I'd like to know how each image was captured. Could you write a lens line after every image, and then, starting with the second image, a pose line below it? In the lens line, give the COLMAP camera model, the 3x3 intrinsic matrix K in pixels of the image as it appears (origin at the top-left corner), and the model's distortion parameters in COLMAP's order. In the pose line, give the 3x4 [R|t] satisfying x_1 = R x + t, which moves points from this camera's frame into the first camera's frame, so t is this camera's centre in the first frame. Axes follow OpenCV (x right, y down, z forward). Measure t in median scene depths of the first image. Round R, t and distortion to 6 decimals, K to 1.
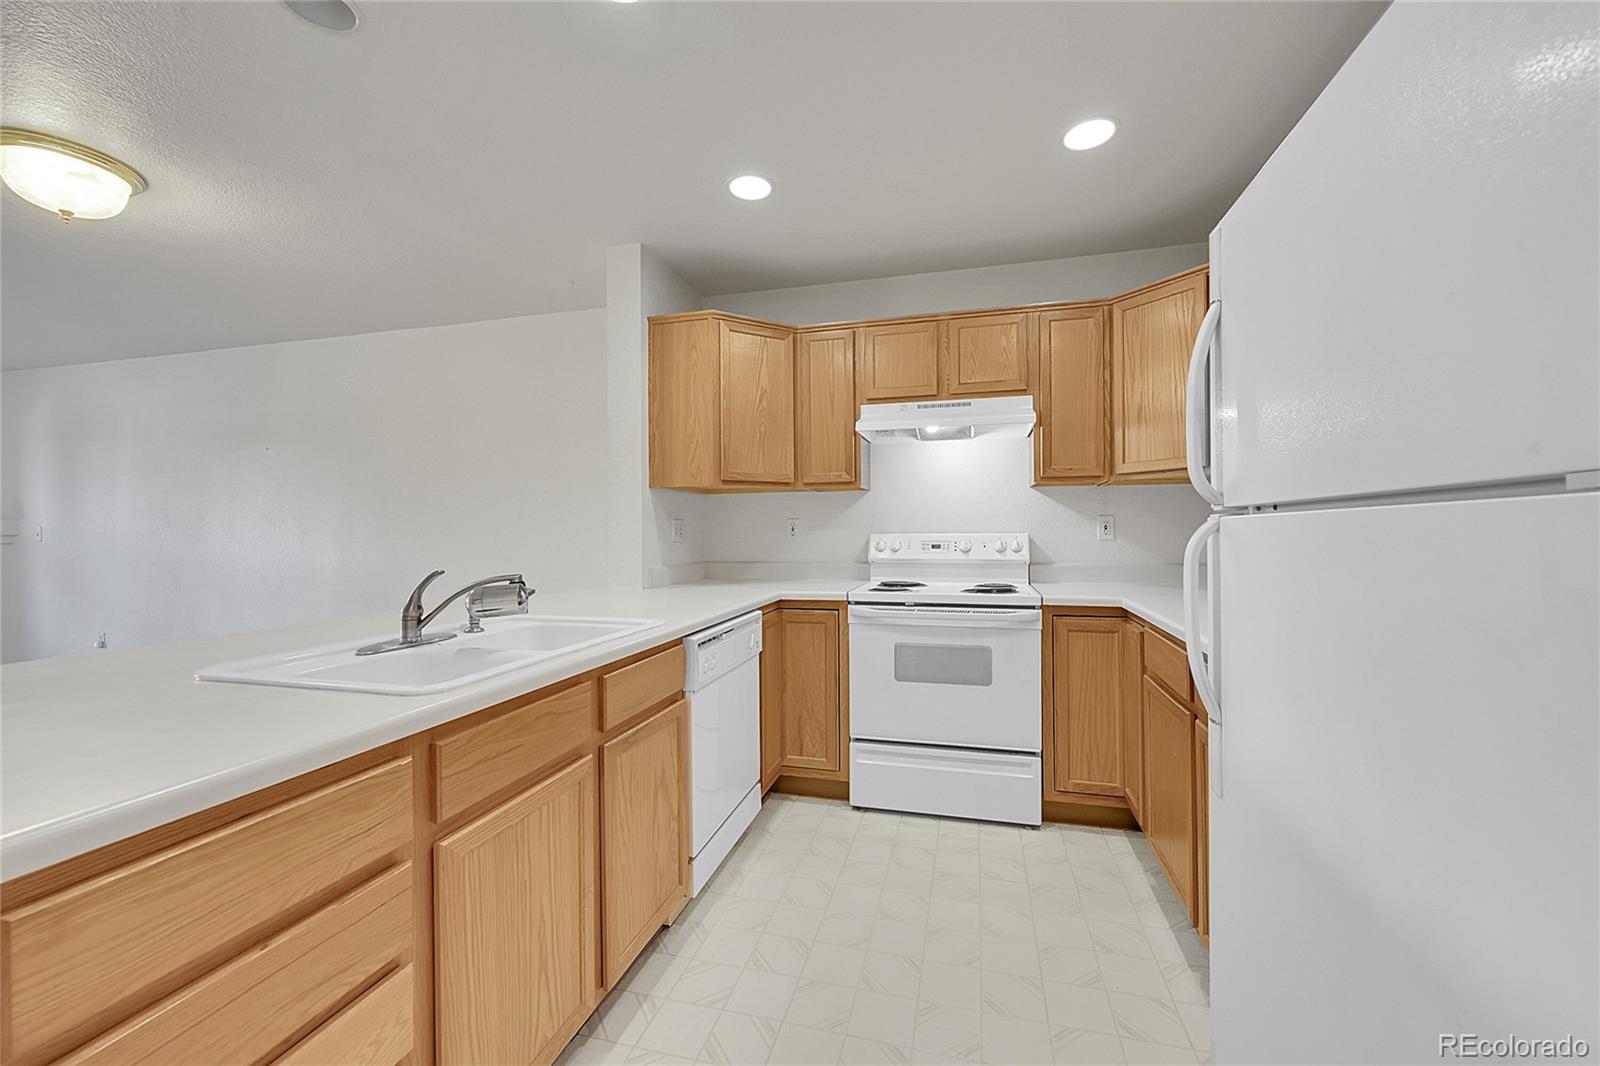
lens RADIAL K [[634.0, 0, 806.9], [0, 634.0, 531.3], [0, 0, 1]] dist [-0.001124, -0.000298]
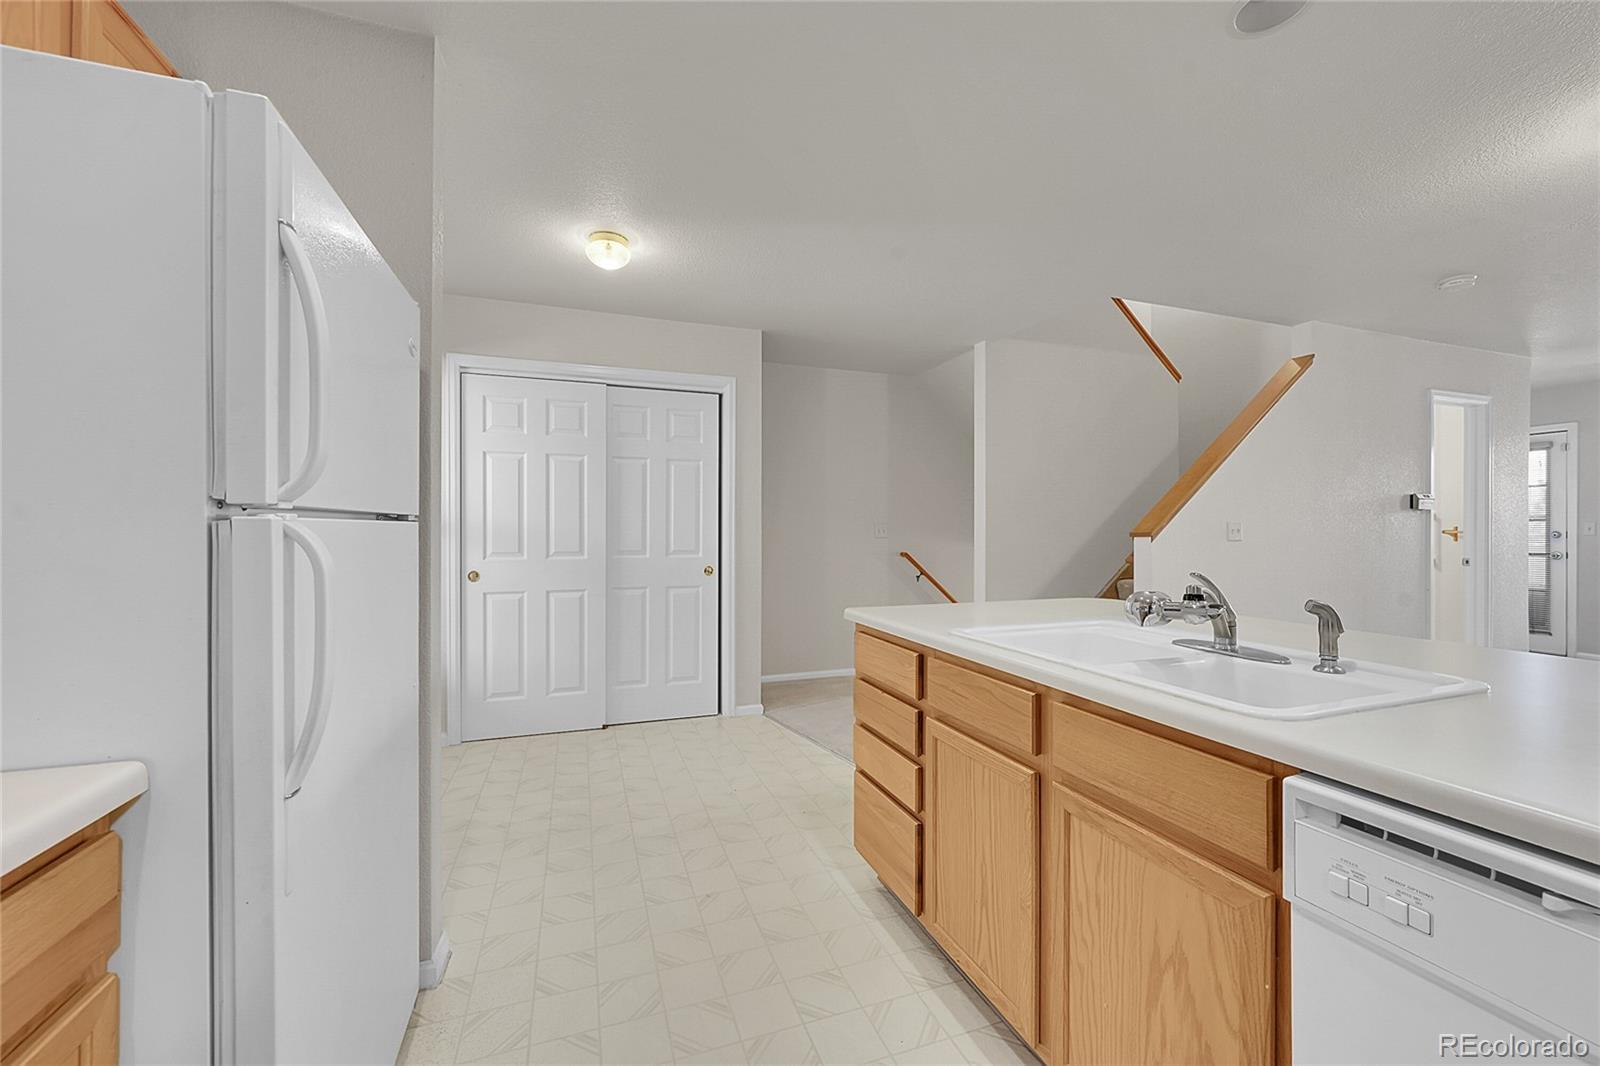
lens RADIAL K [[634.0, 0, 806.9], [0, 634.0, 531.3], [0, 0, 1]] dist [-0.001124, -0.000298]
pose [[-0.820538, 0.006856, -0.571551, 0.506753], [0.003609, 0.999970, 0.006813, -0.009793], [0.571581, 0.003527, -0.820538, 1.728005]]
